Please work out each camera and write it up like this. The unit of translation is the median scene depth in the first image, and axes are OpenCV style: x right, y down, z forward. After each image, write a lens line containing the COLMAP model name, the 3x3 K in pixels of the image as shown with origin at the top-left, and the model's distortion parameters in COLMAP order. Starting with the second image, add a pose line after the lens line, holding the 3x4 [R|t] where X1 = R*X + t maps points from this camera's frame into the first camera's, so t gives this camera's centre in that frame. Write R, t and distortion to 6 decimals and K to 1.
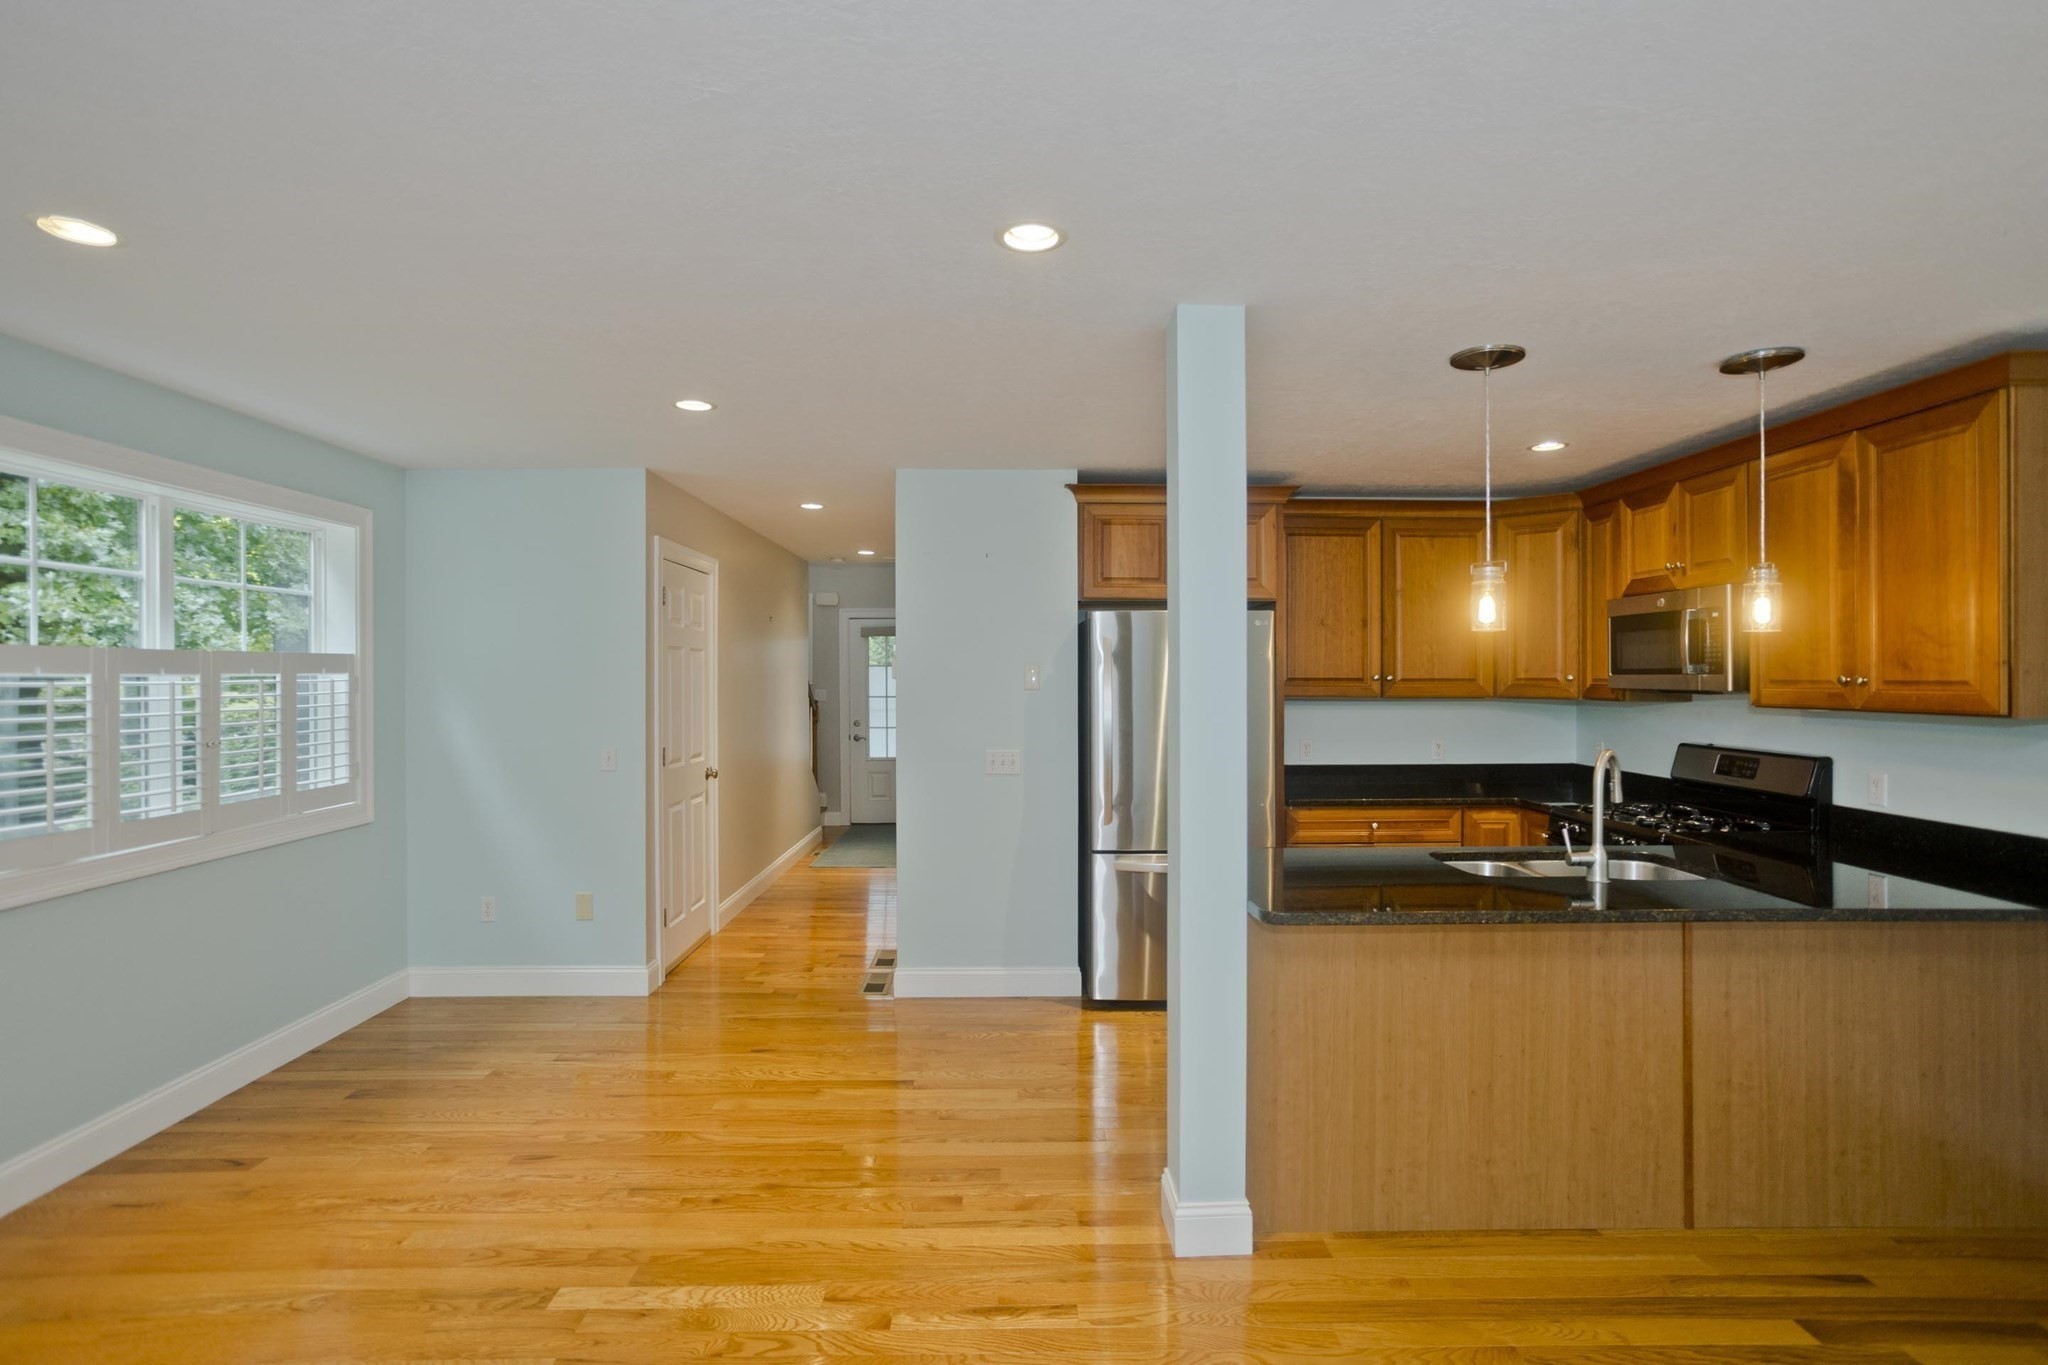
lens RADIAL K [[1003.7, 0, 1023.5], [0, 1003.7, 659.1], [0, 0, 1]] dist [-0.040302, 0.022245]
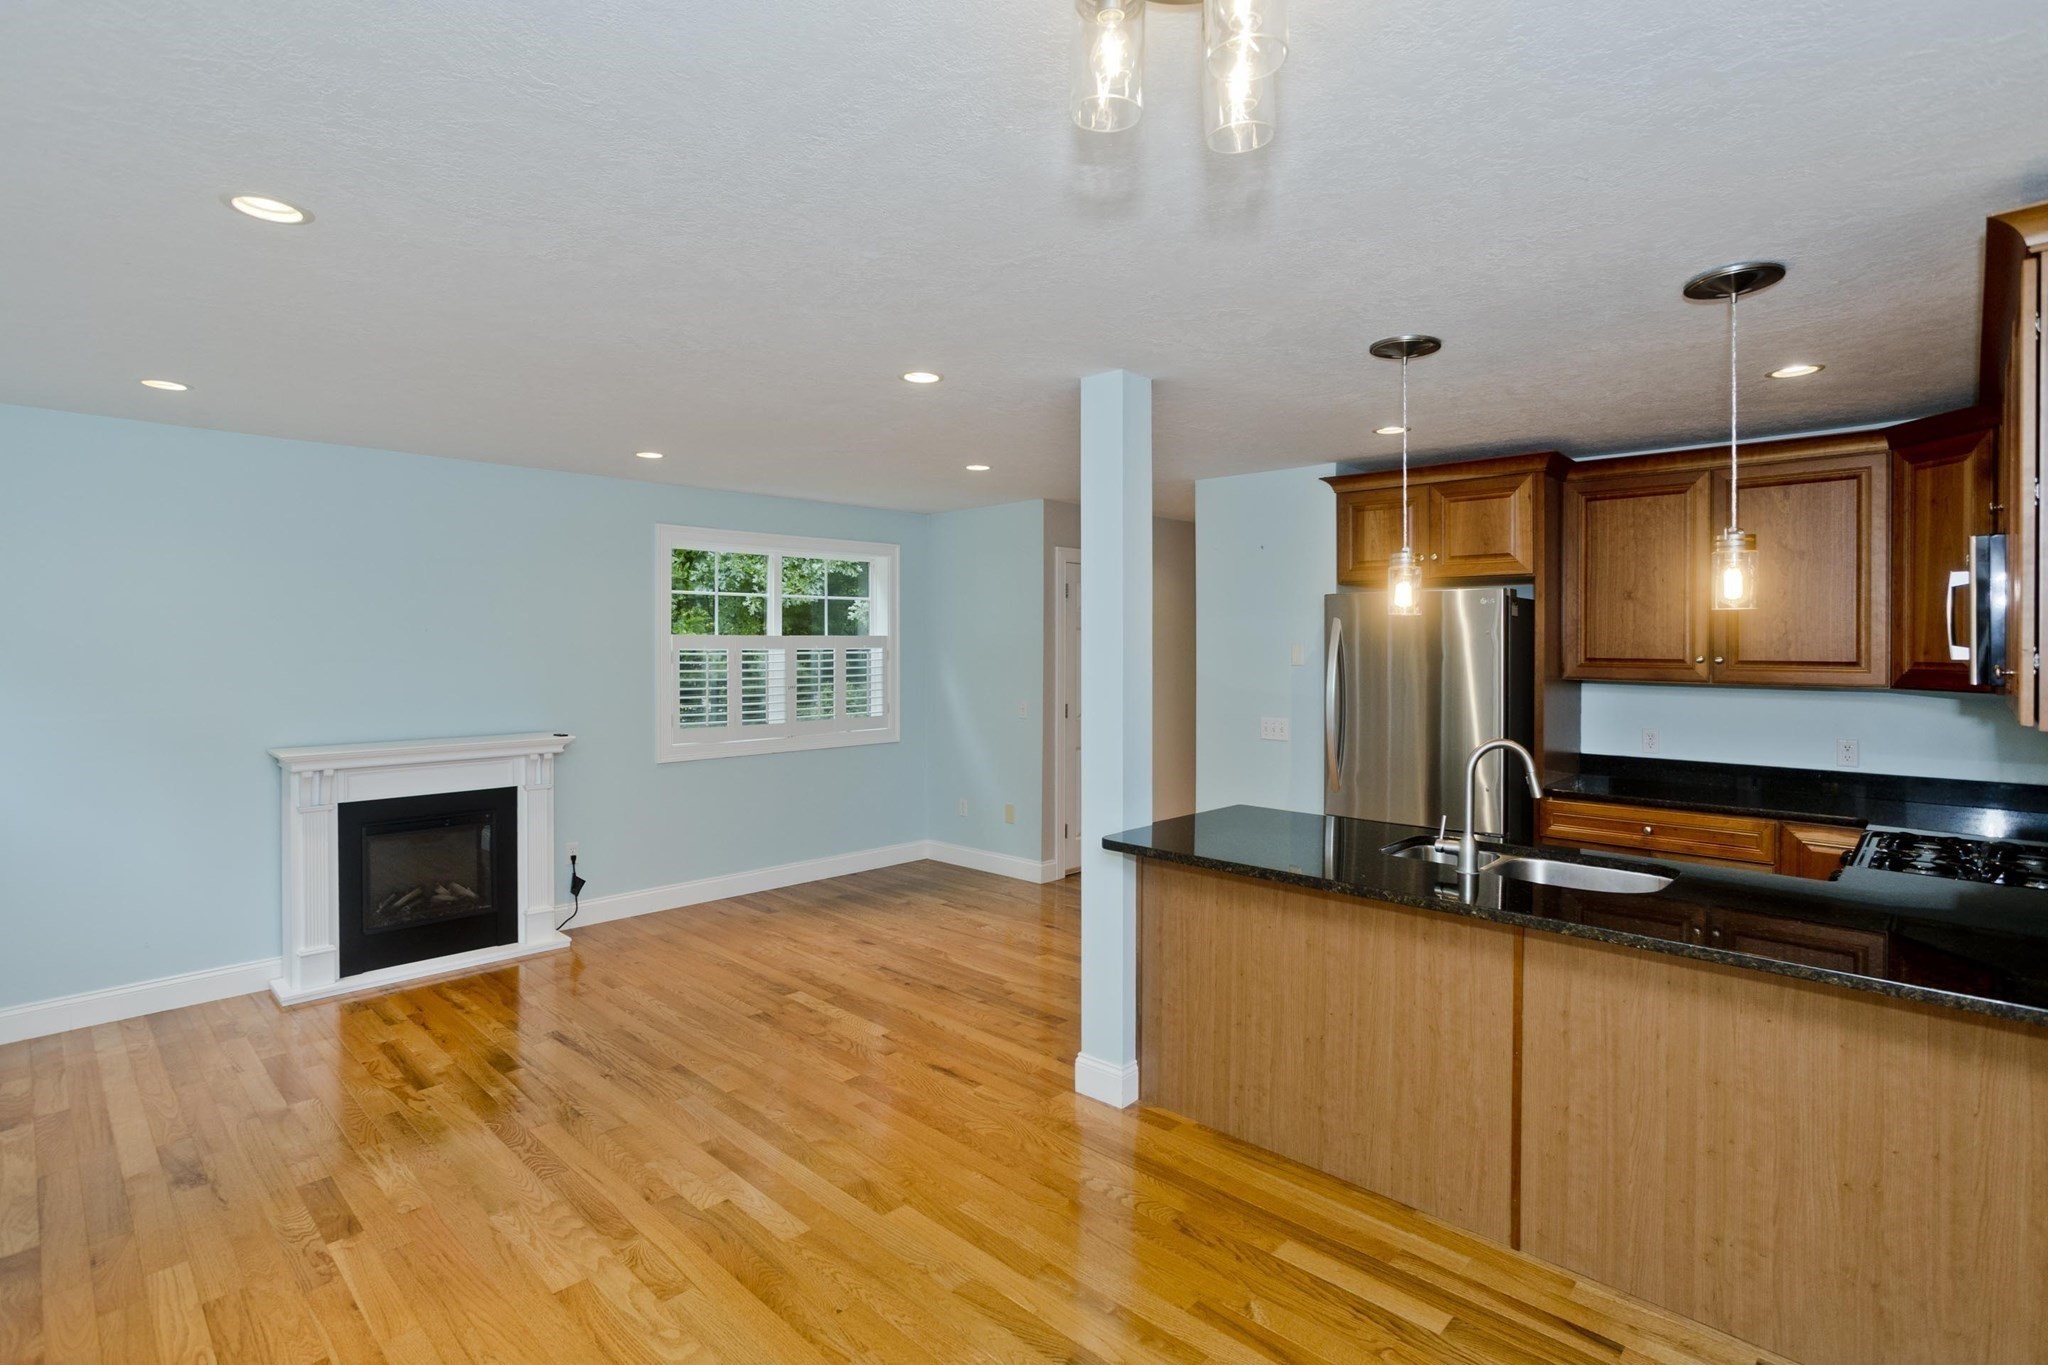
lens RADIAL K [[1003.7, 0, 1021.7], [0, 1003.7, 639.8], [0, 0, 1]] dist [-0.040302, 0.022245]
pose [[0.707342, 0.000532, -0.706871, 0.843882], [0.006650, 0.999950, 0.007407, -0.012665], [0.706840, -0.009940, 0.707303, 0.002897]]
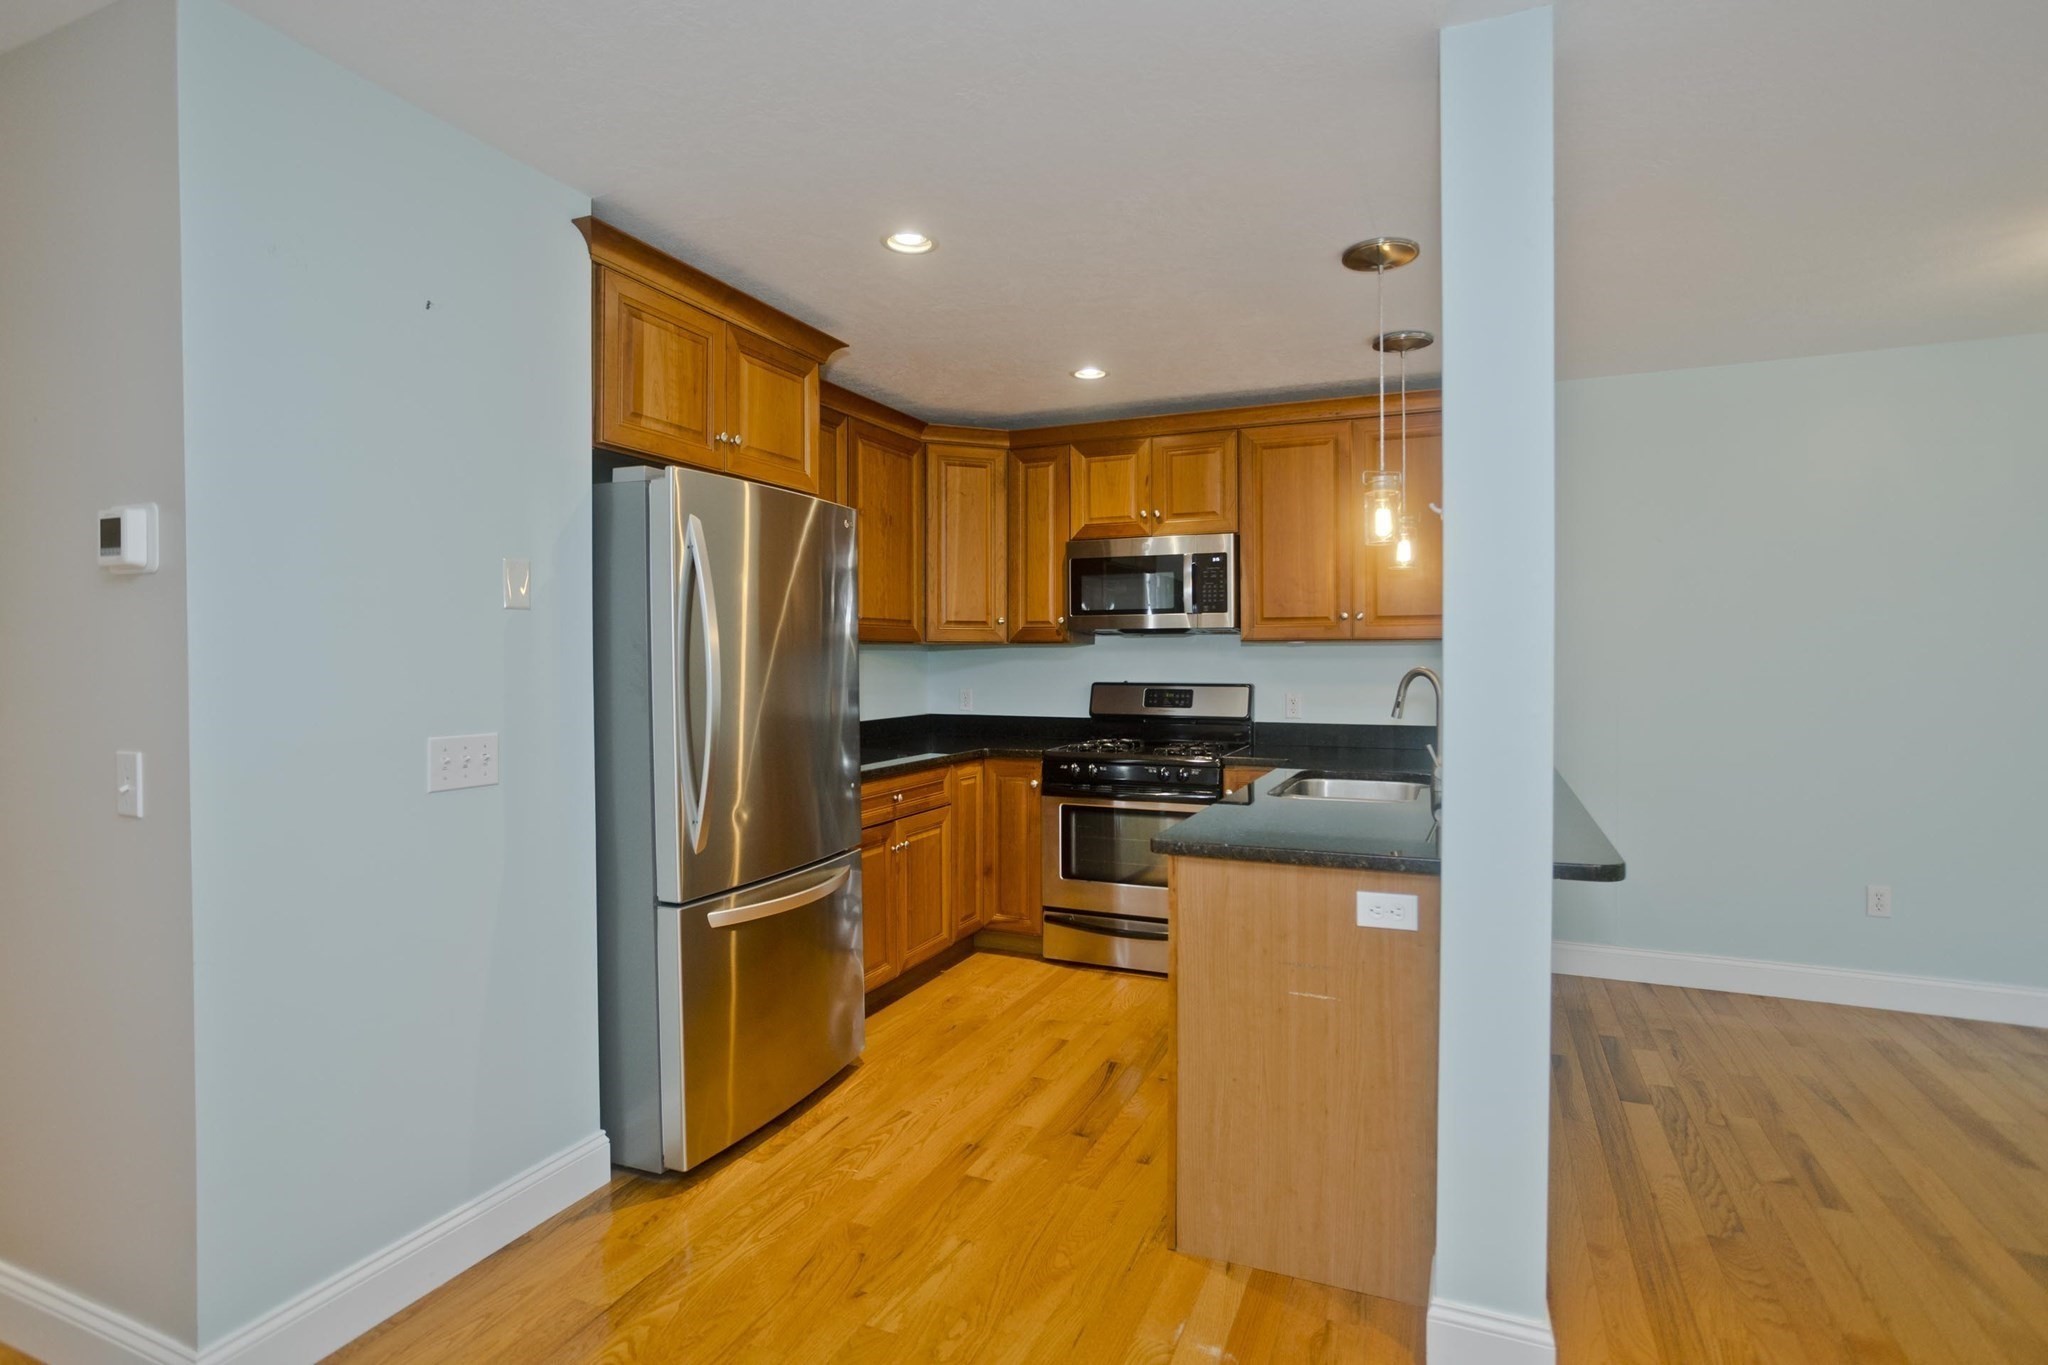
lens RADIAL K [[1003.7, 0, 1023.7], [0, 1003.7, 664.7], [0, 0, 1]] dist [-0.040302, 0.022245]
pose [[0.416651, -0.007806, 0.909033, -0.491425], [-0.008052, 0.999892, 0.012277, 0.072863], [-0.909031, -0.012435, 0.416544, 0.845746]]
